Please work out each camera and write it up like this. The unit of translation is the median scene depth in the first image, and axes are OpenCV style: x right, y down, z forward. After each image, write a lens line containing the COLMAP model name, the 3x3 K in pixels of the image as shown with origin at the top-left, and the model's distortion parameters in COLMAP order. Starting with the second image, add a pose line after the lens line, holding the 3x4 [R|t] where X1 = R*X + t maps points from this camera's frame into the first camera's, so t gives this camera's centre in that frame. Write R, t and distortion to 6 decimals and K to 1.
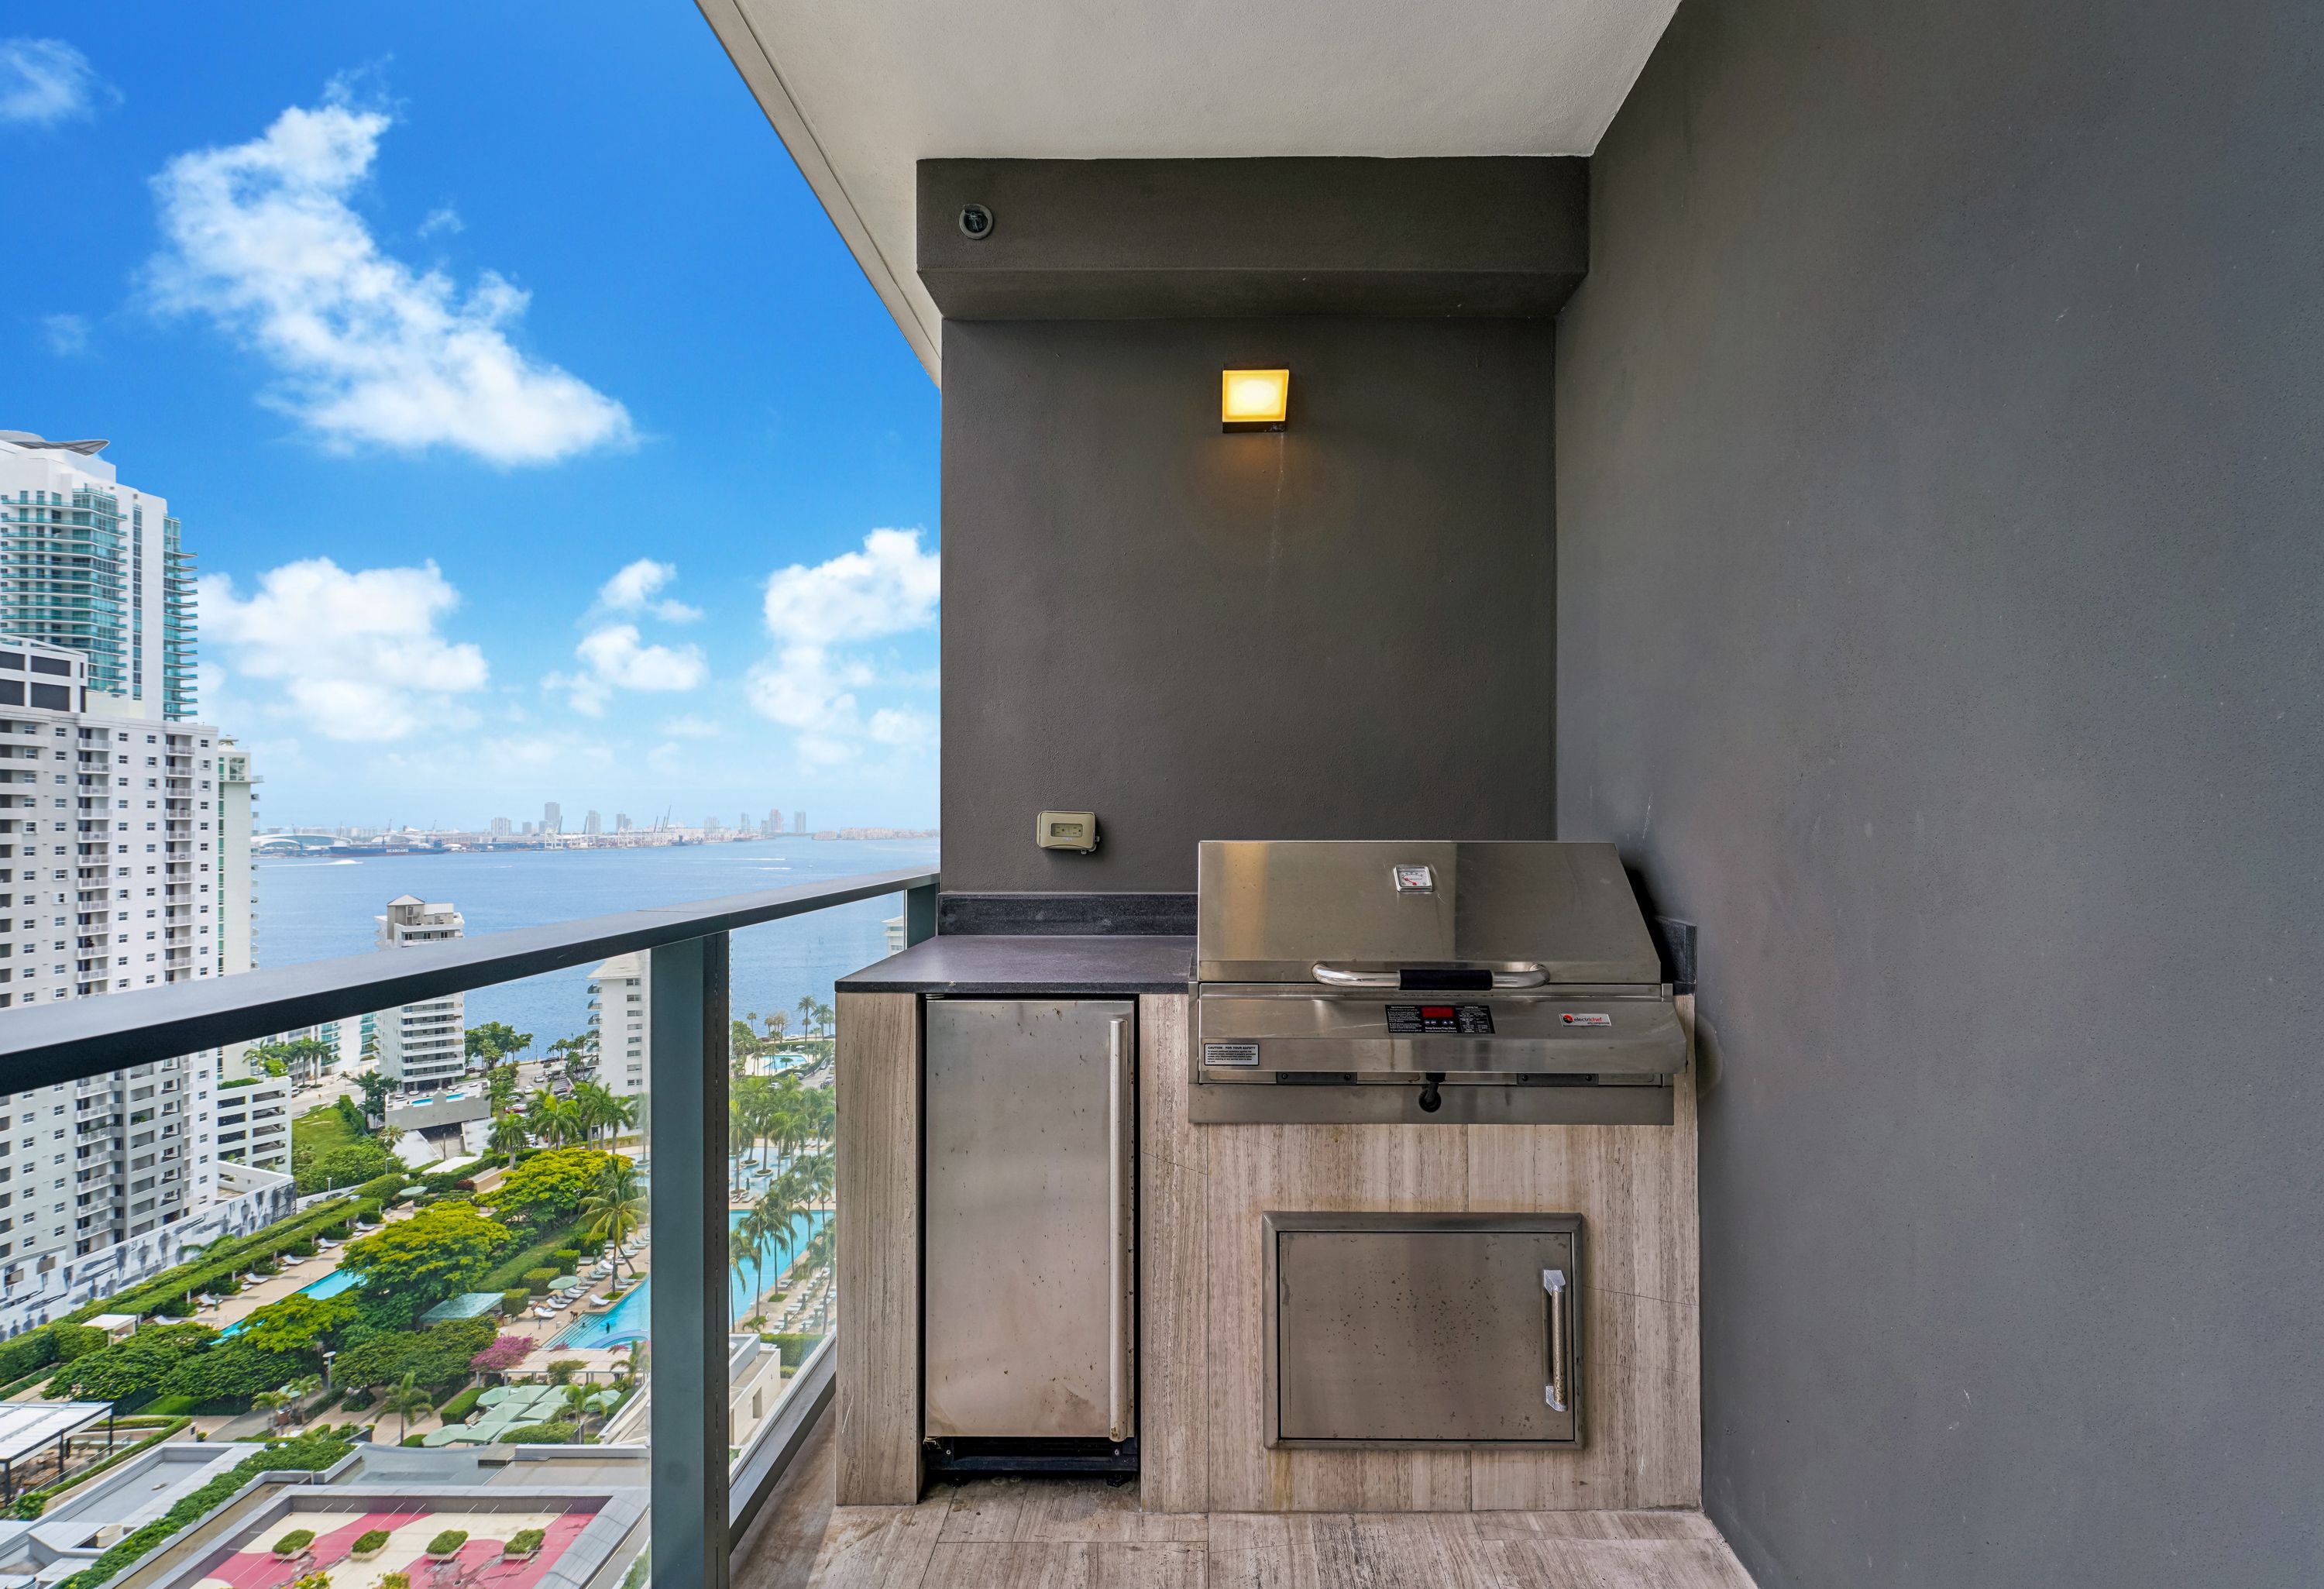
lens RADIAL K [[972.6, 0, 1169.0], [0, 972.6, 799.2], [0, 0, 1]] dist [0.000200, 0.000212]
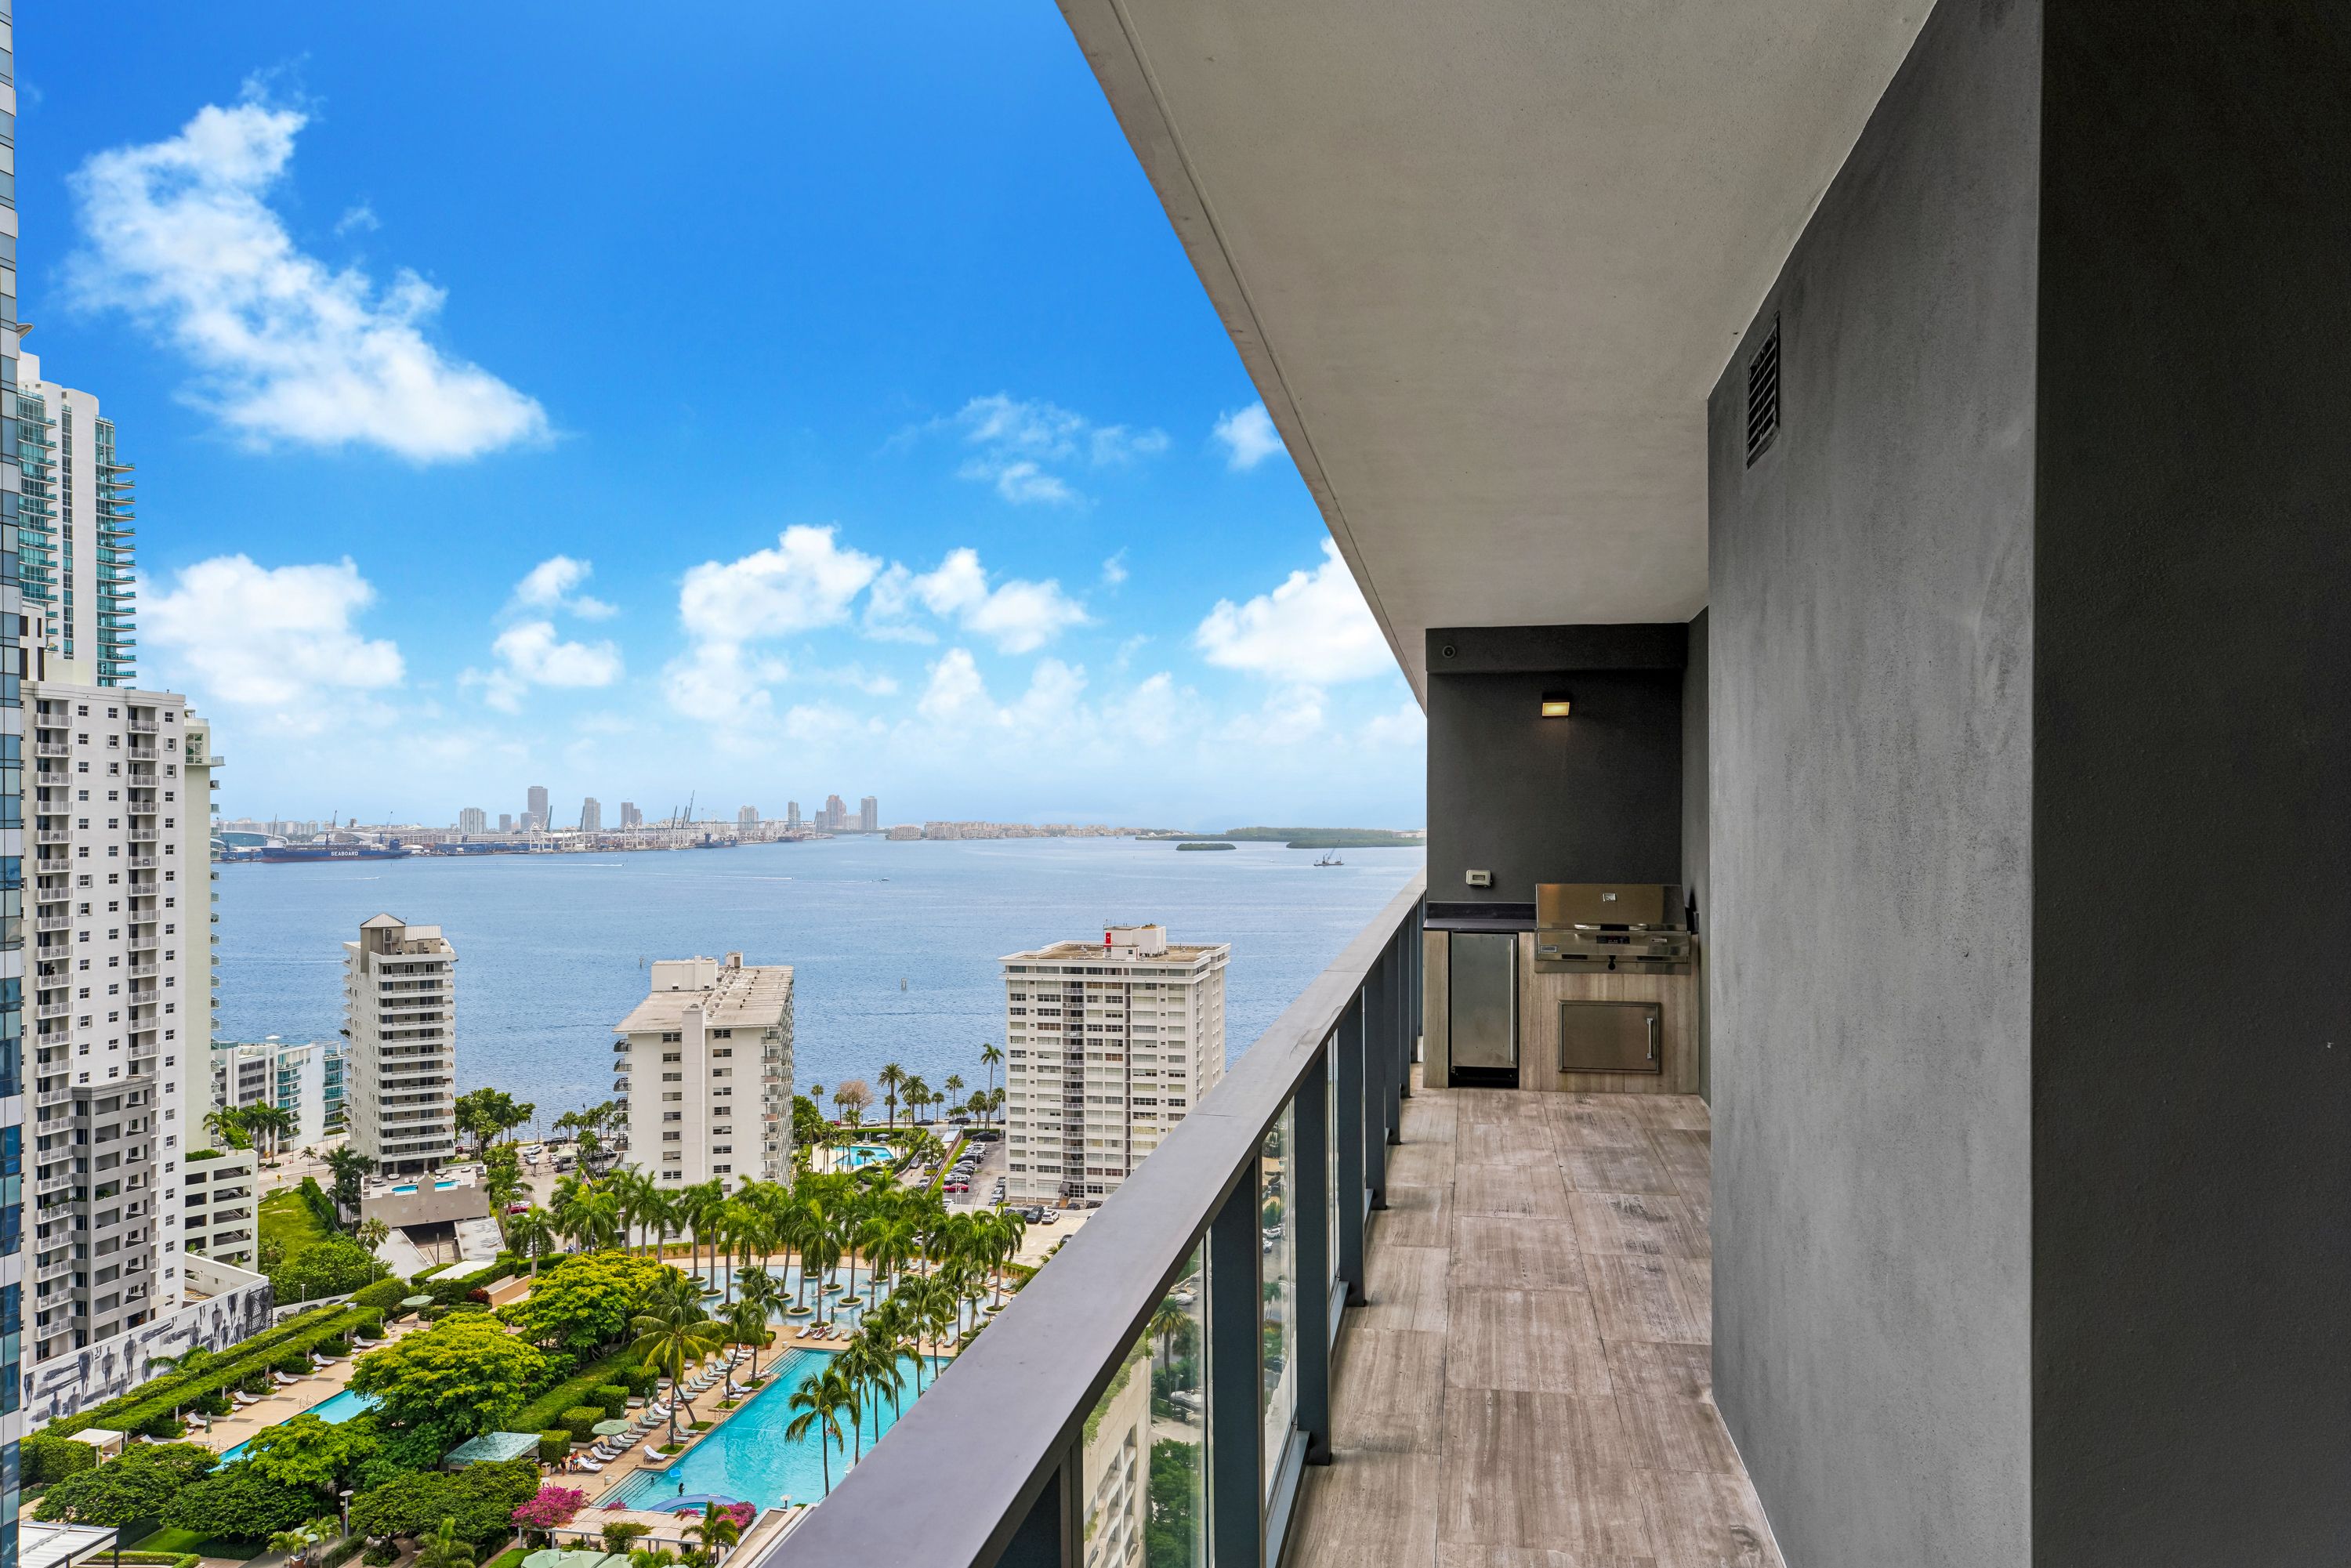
lens RADIAL K [[1568.7, 0, 1169.2], [0, 1568.7, 803.0], [0, 0, 1]] dist [0.003548, 0.001080]
pose [[0.989076, -0.000659, -0.147404, -0.012282], [0.003555, 0.999806, 0.019386, -0.009993], [0.147362, -0.019698, 0.988886, -0.129259]]
